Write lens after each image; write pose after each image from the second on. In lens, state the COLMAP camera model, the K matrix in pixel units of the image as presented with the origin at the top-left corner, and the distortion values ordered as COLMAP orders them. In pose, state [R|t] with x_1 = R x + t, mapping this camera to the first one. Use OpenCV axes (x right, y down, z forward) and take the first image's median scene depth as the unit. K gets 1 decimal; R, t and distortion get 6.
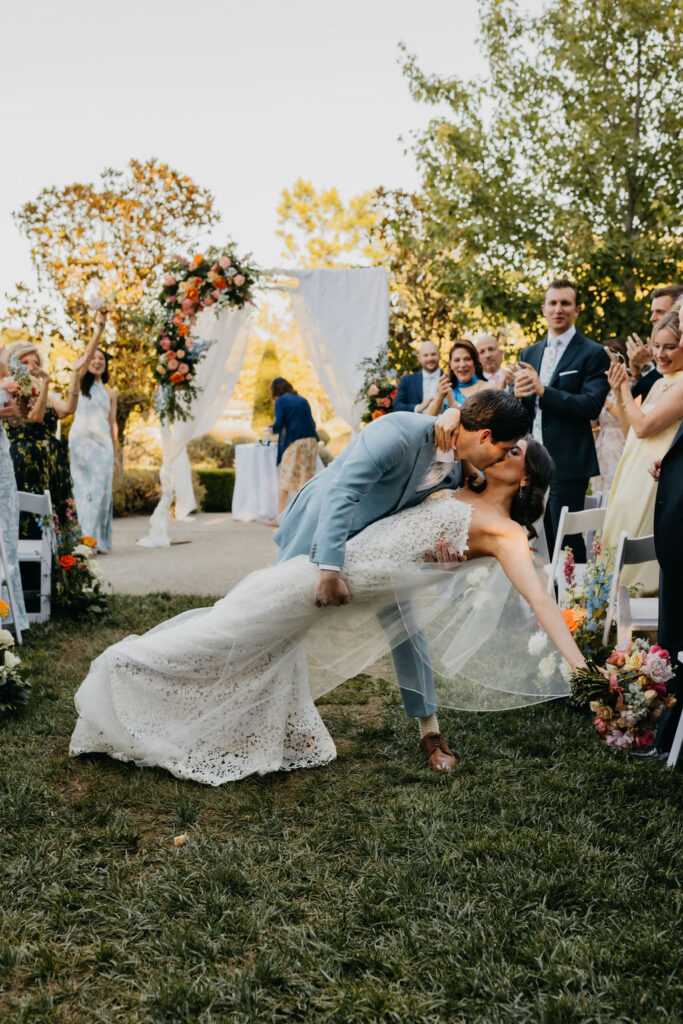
lens RADIAL K [[1034.3, 0, 341.5], [0, 1034.3, 512.0], [0, 0, 1]] dist [0.004005, -0.001755]
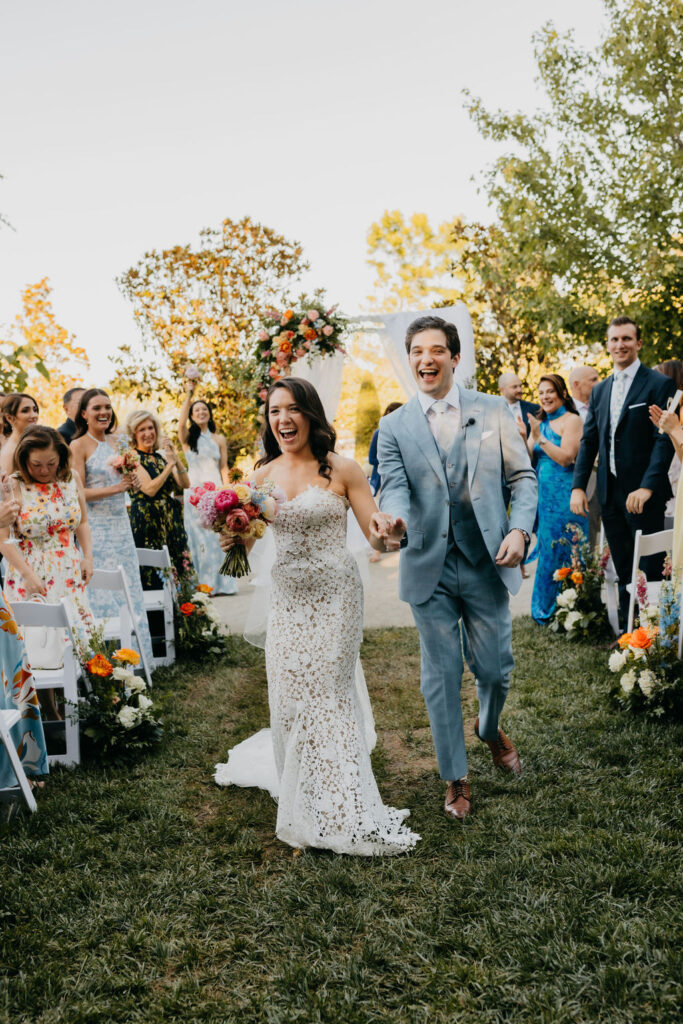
lens RADIAL K [[1034.3, 0, 341.5], [0, 1034.3, 512.0], [0, 0, 1]] dist [0.004005, -0.001755]
pose [[0.991613, -0.073357, -0.106410, 0.033552], [0.070994, 0.997142, -0.025834, -0.022293], [0.108001, 0.018063, 0.993987, -0.117111]]
